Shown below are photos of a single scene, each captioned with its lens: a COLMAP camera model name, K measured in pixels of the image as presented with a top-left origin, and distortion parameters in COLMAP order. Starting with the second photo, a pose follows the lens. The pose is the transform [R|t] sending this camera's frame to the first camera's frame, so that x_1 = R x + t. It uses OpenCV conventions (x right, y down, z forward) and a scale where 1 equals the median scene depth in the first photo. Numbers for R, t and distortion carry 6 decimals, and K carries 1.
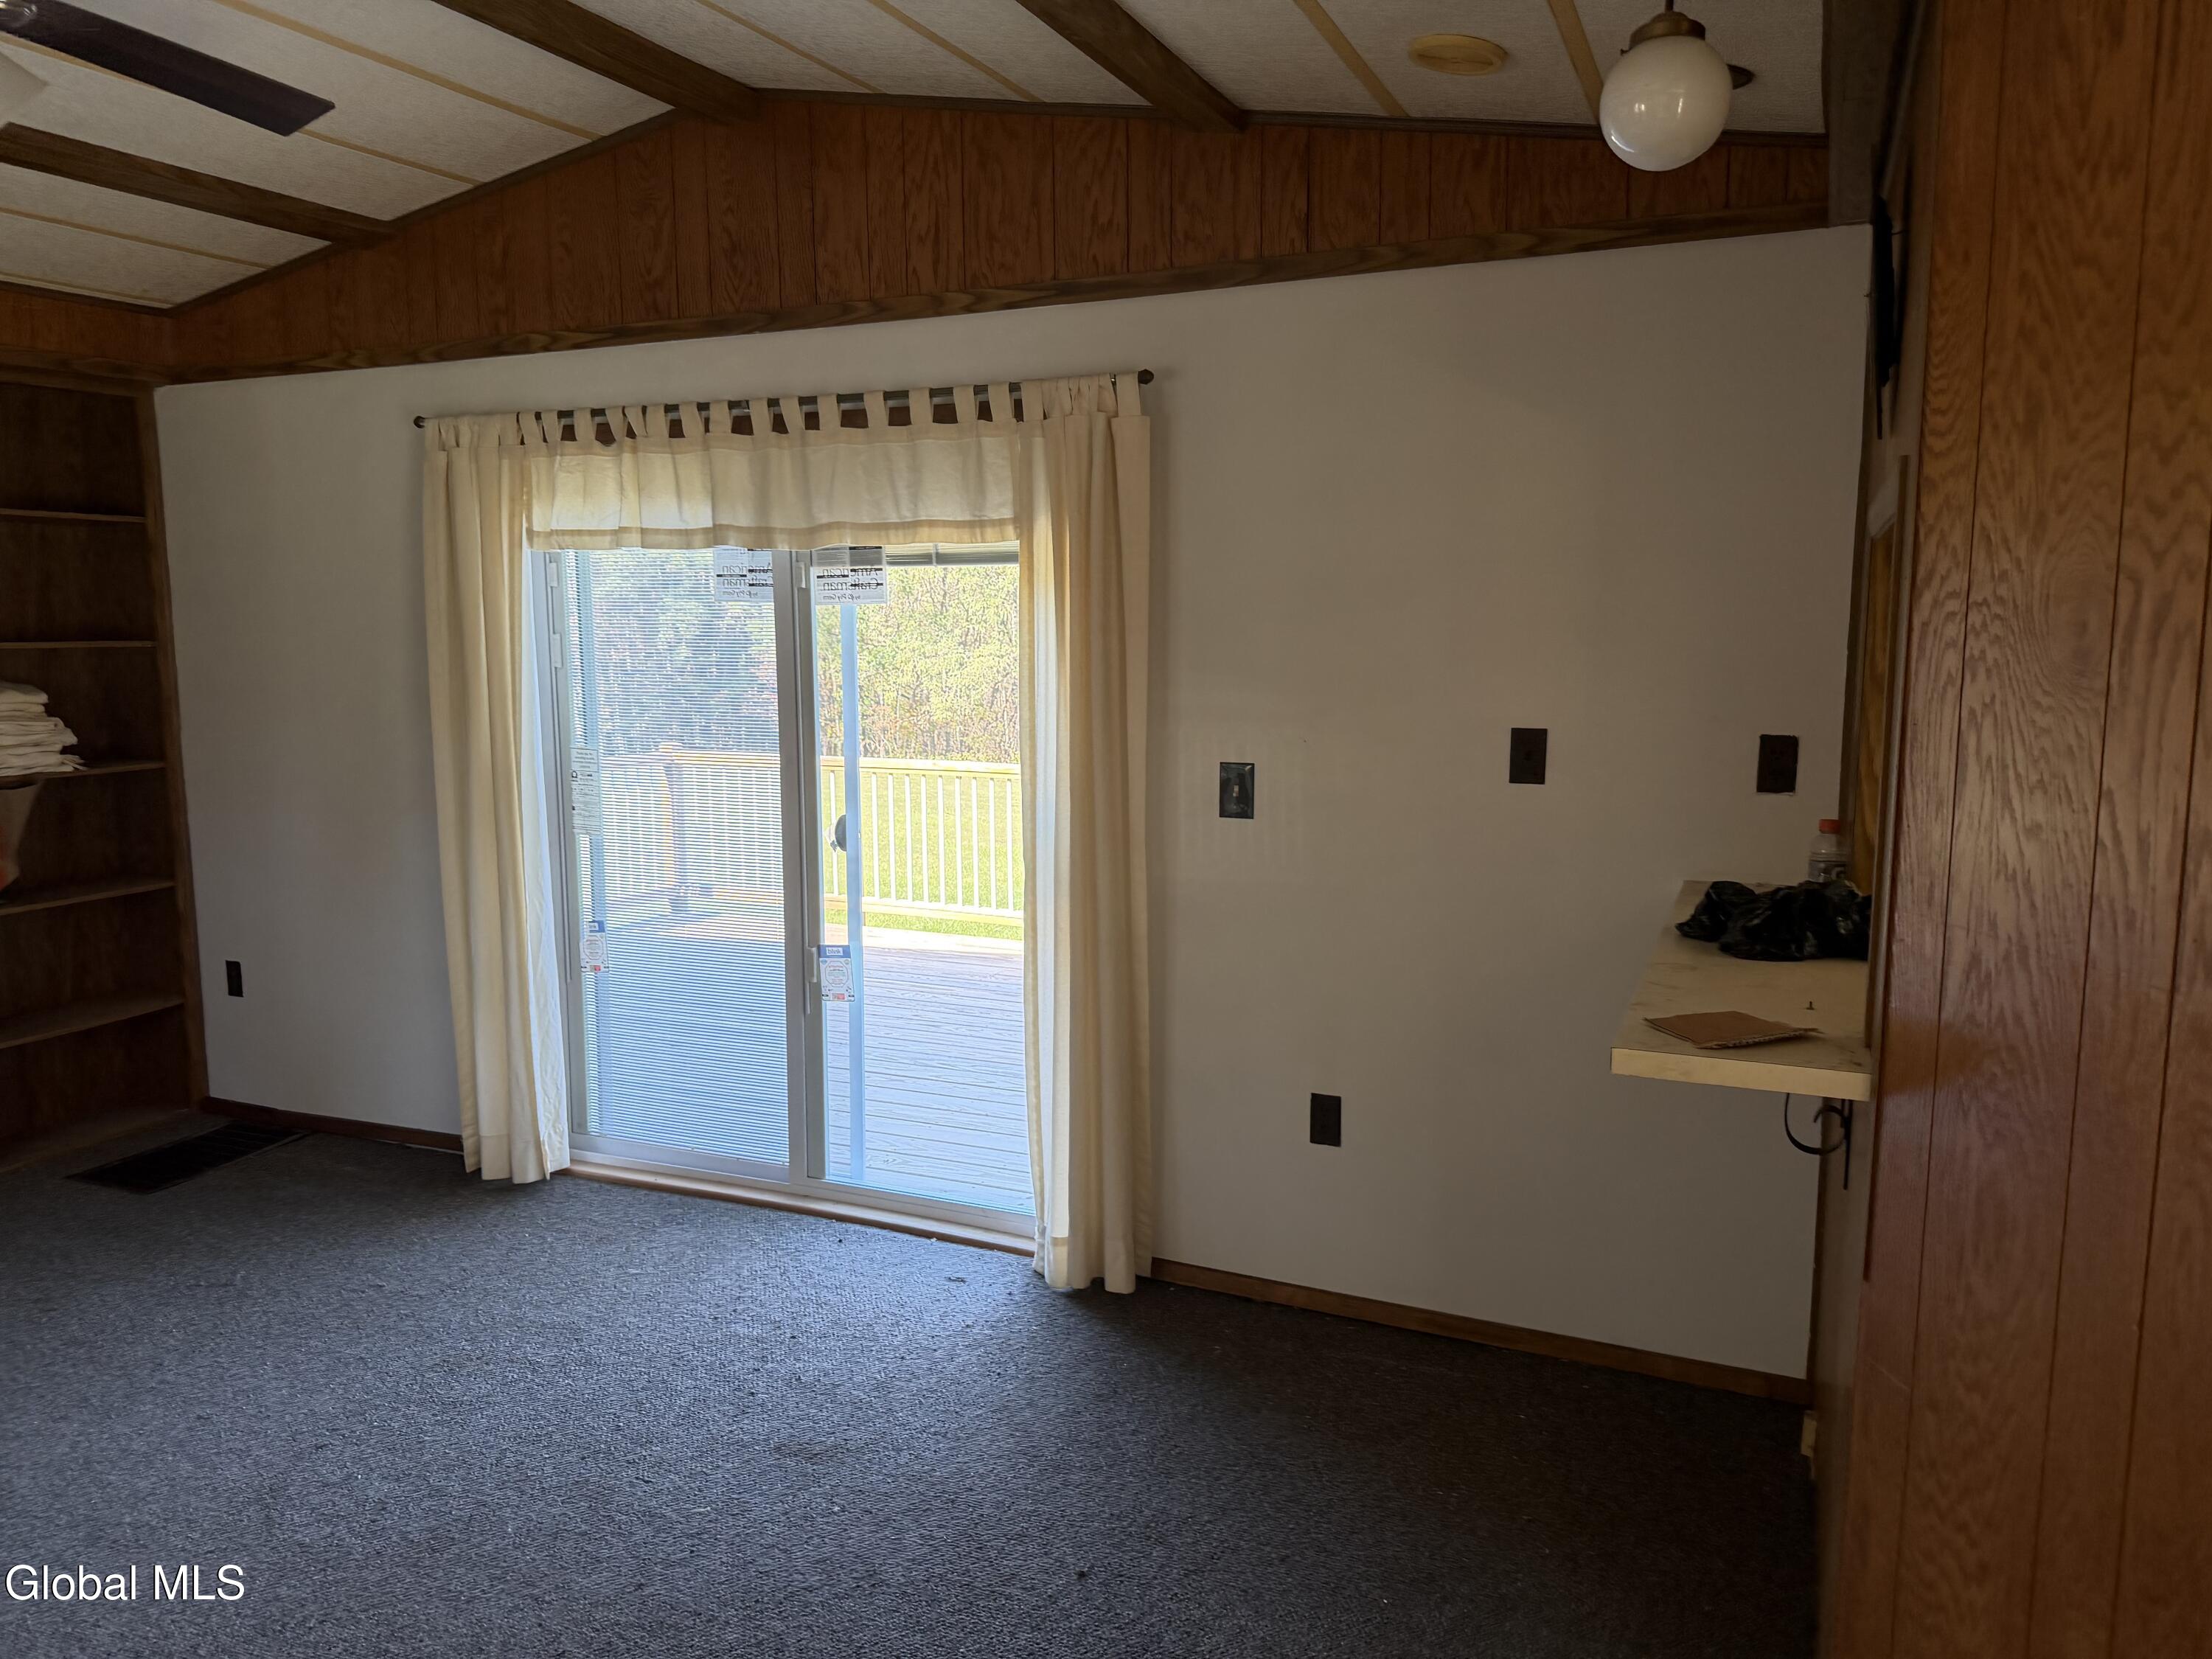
lens RADIAL K [[1581.6, 0, 1100.4], [0, 1581.6, 818.5], [0, 0, 1]] dist [0.050685, -0.060495]
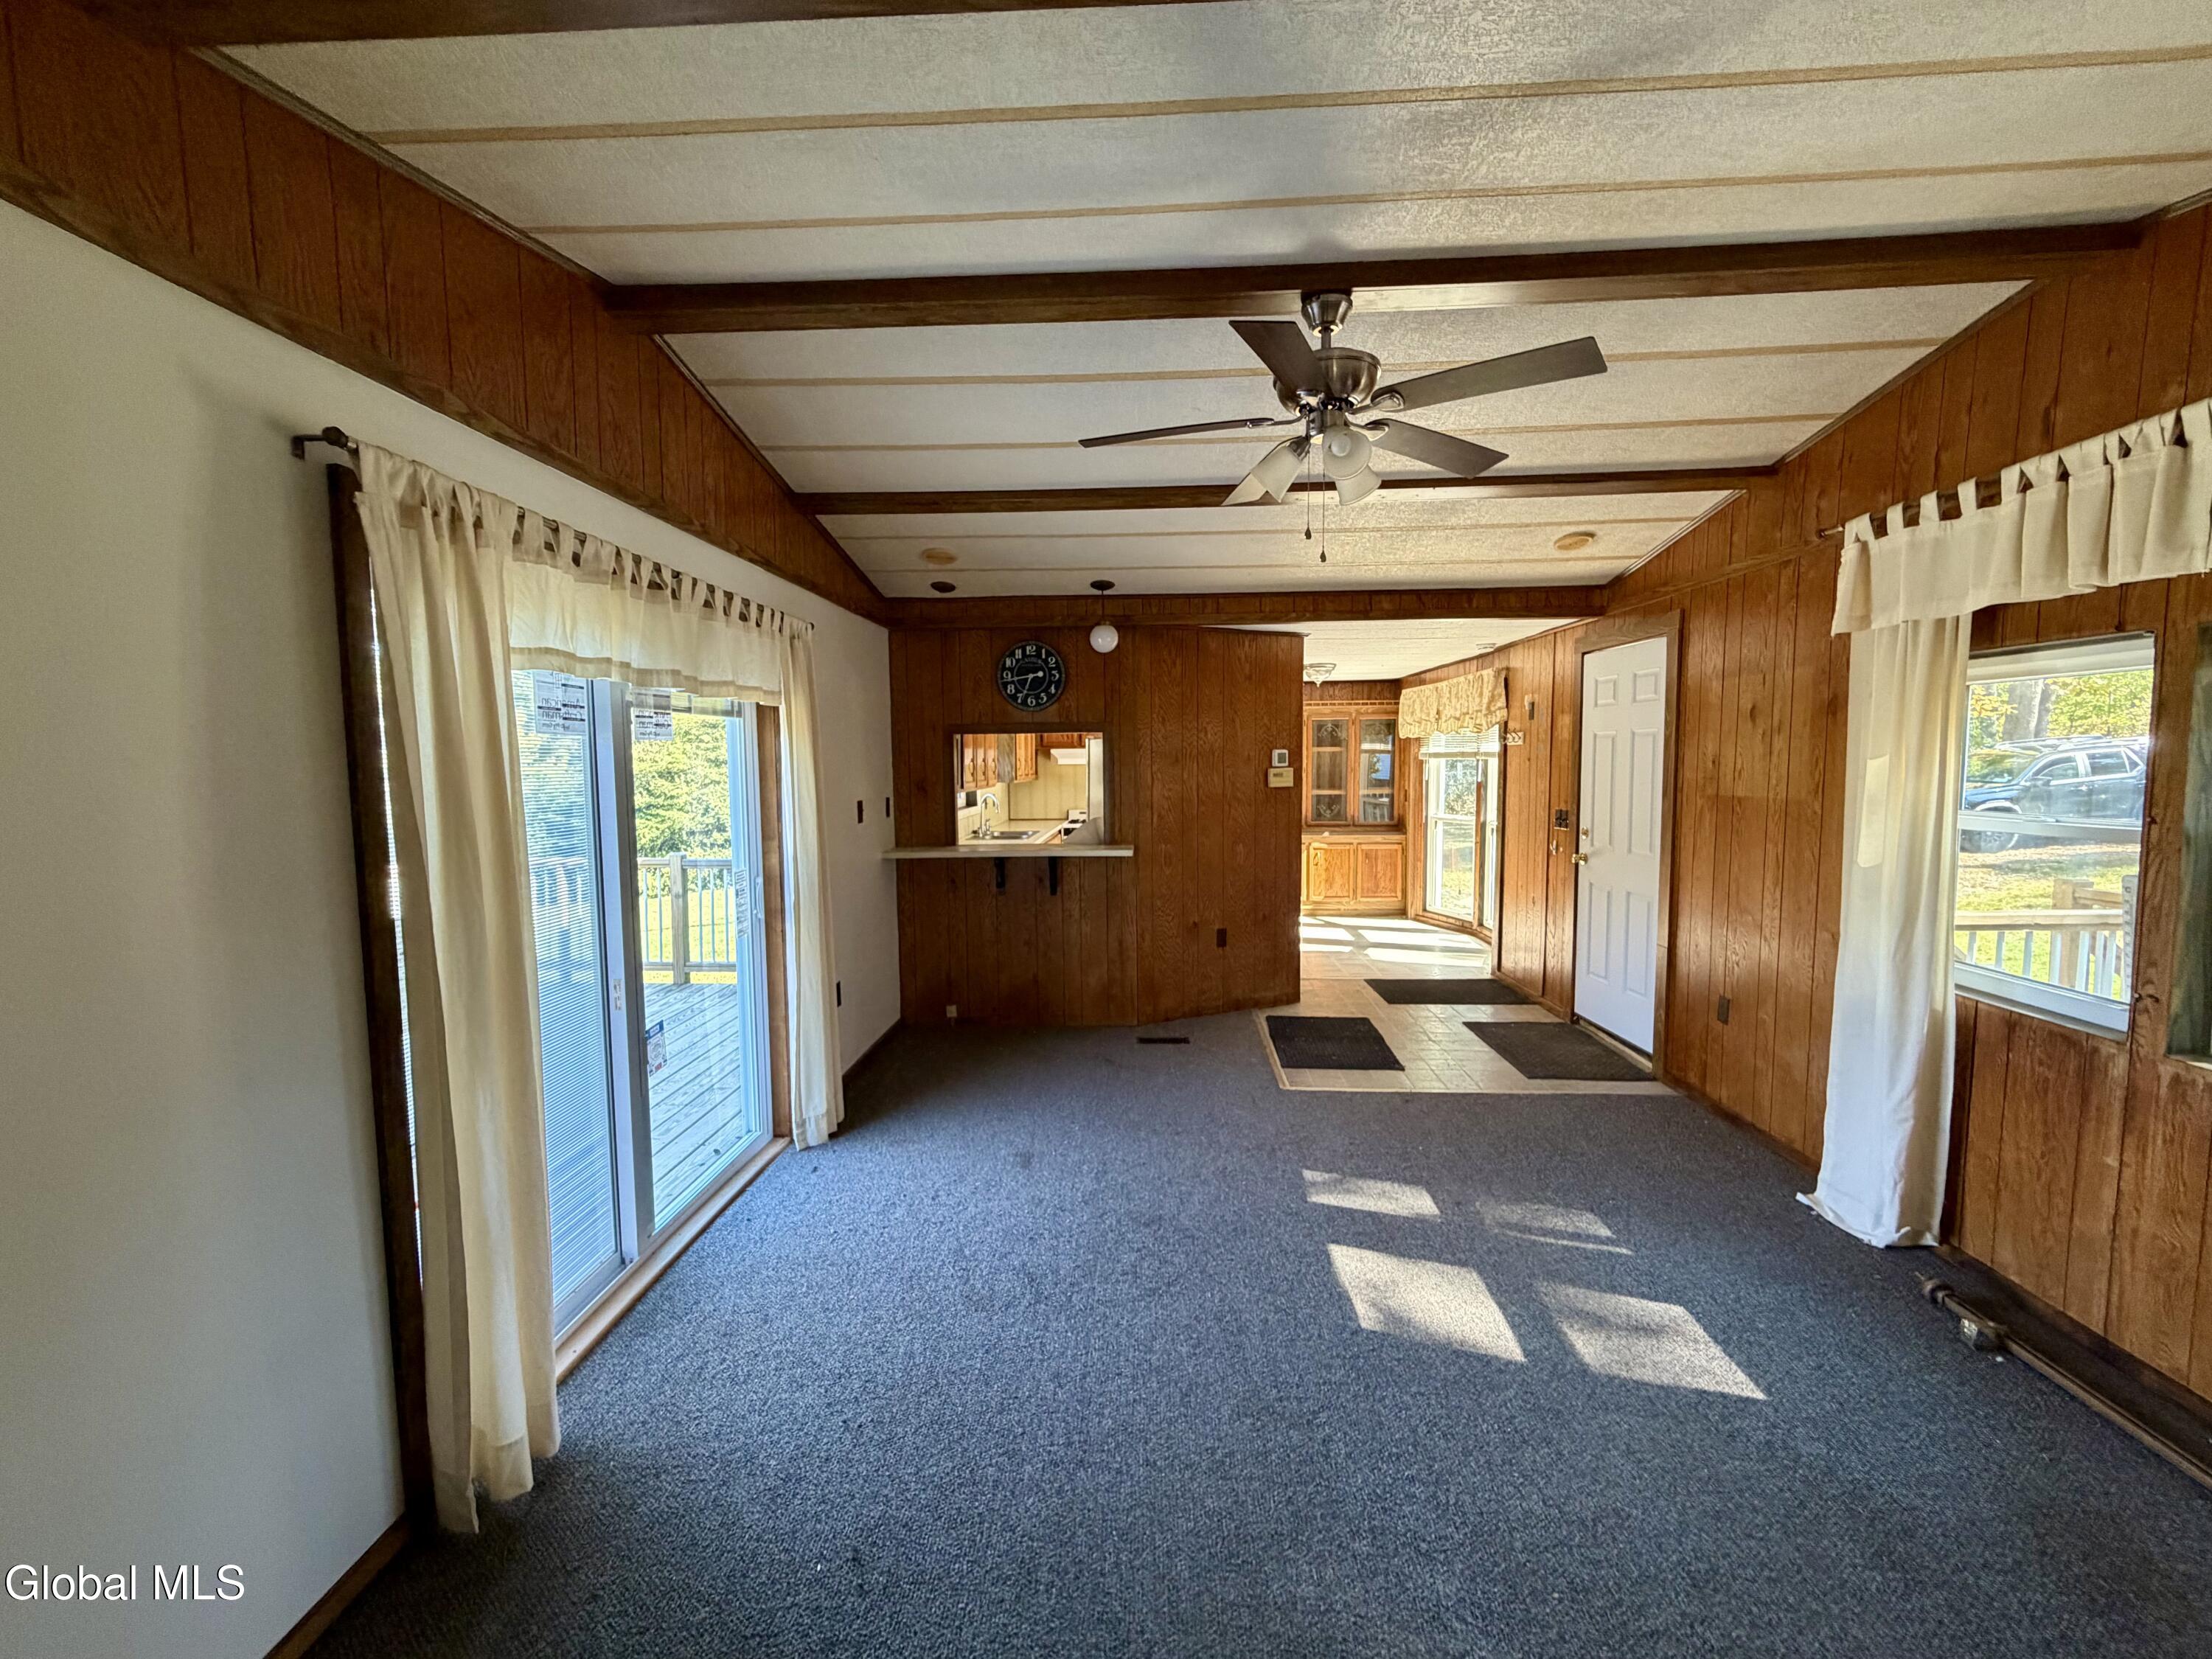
lens RADIAL K [[889.6, 0, 1100.6], [0, 889.6, 823.2], [0, 0, 1]] dist [-0.001990, 0.000097]
pose [[-0.347940, -0.058273, 0.935704, -0.939954], [0.132431, 0.985004, 0.110587, -0.102696], [-0.928116, 0.162394, -0.335005, 0.925514]]
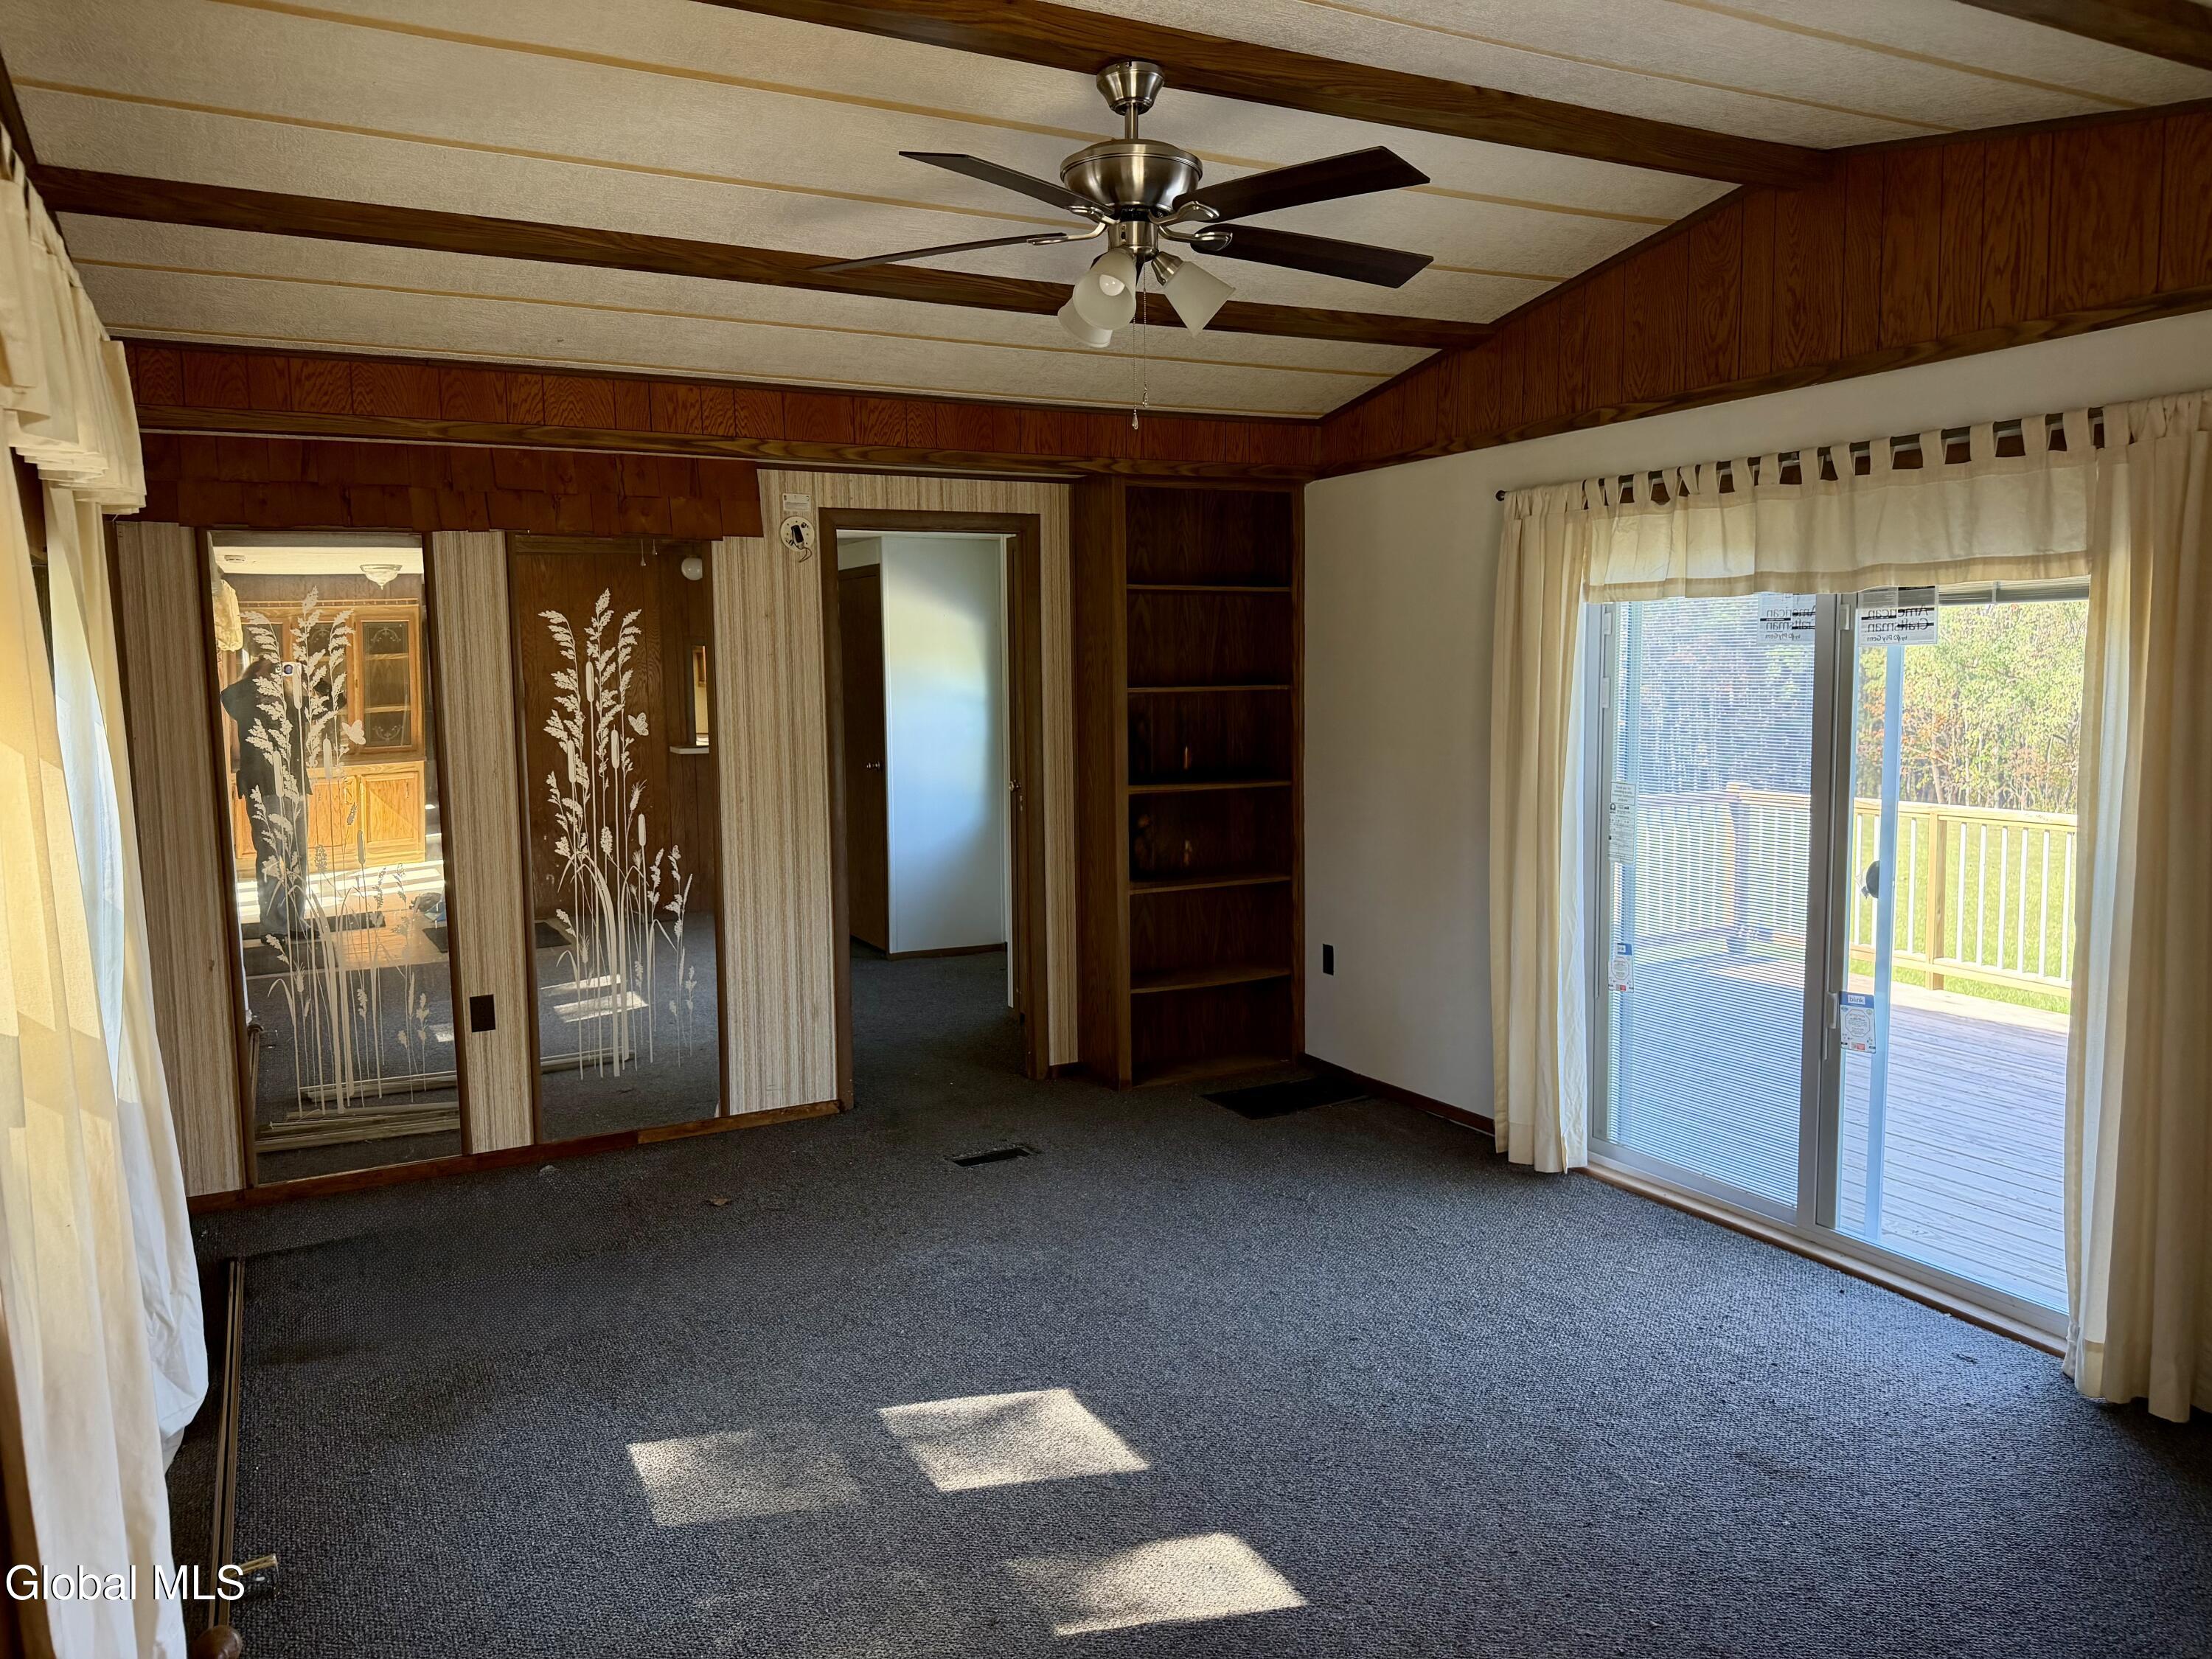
lens RADIAL K [[1581.6, 0, 1091.7], [0, 1581.6, 820.8], [0, 0, 1]] dist [0.050685, -0.060495]
pose [[0.783314, 0.056998, -0.619007, 0.070767], [-0.071994, 0.997405, 0.000736, 0.007767], [0.617443, 0.043988, 0.785385, -0.081040]]
